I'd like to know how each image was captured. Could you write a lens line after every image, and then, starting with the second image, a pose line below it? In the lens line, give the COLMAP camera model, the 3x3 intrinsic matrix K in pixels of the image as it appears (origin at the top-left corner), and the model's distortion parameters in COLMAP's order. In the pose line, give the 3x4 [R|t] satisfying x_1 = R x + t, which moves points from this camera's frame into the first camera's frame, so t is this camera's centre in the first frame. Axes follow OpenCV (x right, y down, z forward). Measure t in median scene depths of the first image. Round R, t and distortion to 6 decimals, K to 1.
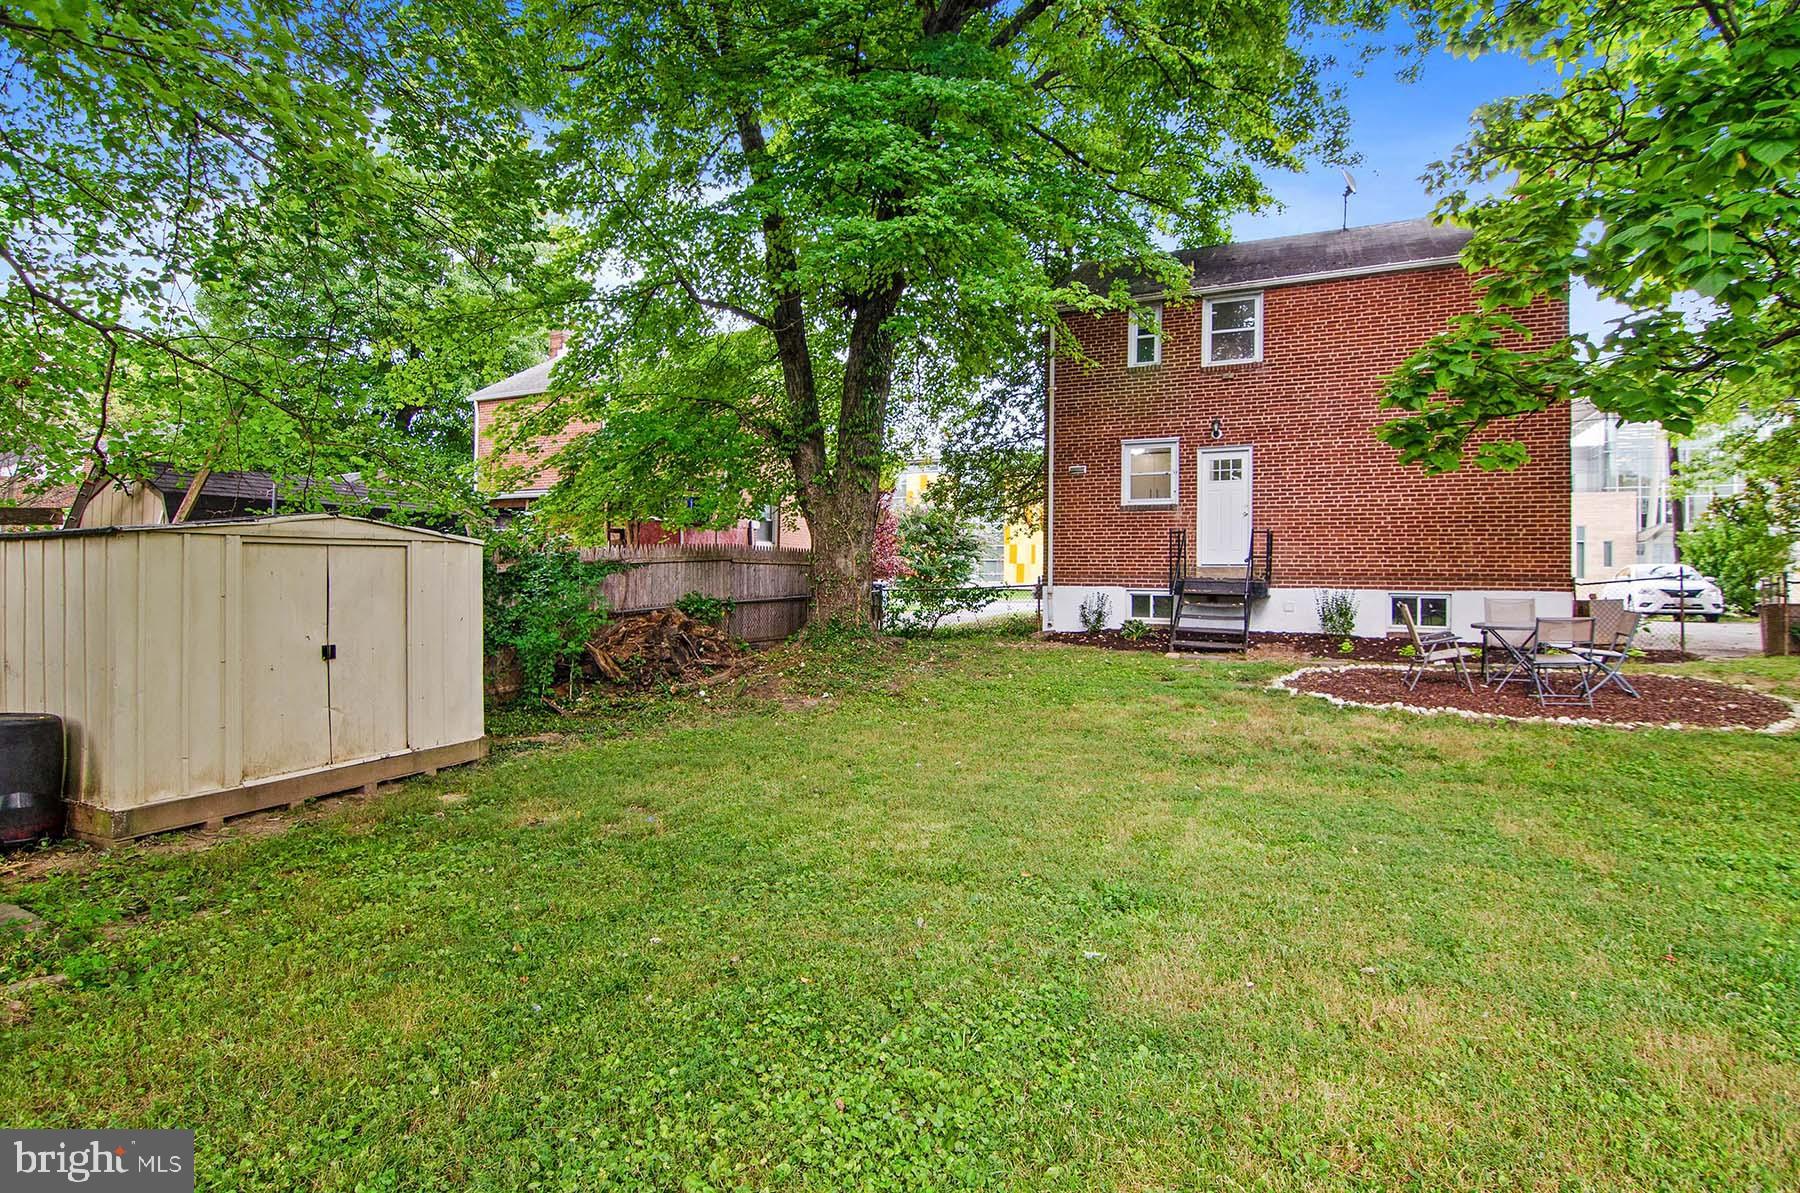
lens RADIAL K [[919.6, 0, 900.3], [0, 919.6, 514.6], [0, 0, 1]] dist [-0.003863, -0.001025]
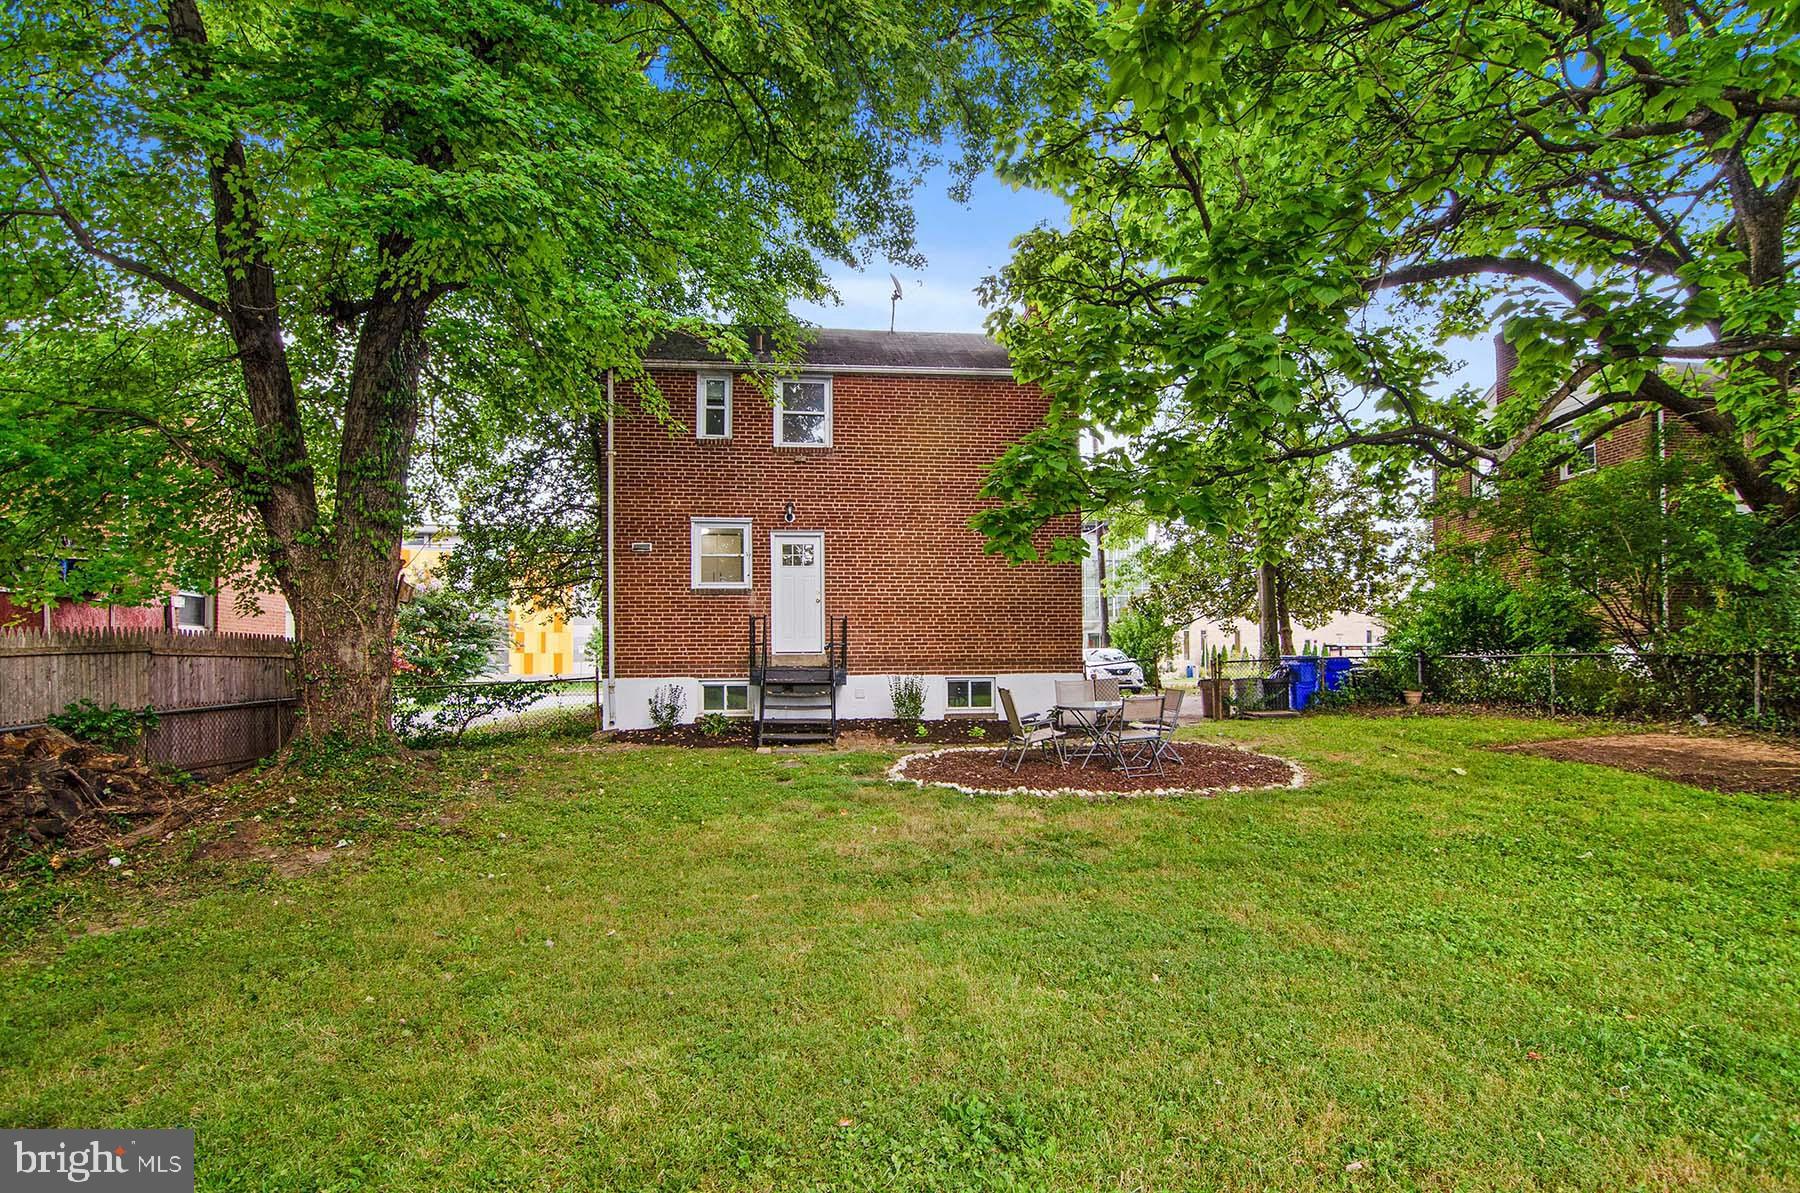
lens RADIAL K [[897.6, 0, 899.5], [0, 897.6, 628.3], [0, 0, 1]] dist [0.011762, -0.022496]
pose [[0.852318, 0.005336, 0.522997, -0.053566], [-0.019326, 0.999586, 0.021296, 0.007083], [-0.522667, -0.028258, 0.852068, 0.138537]]
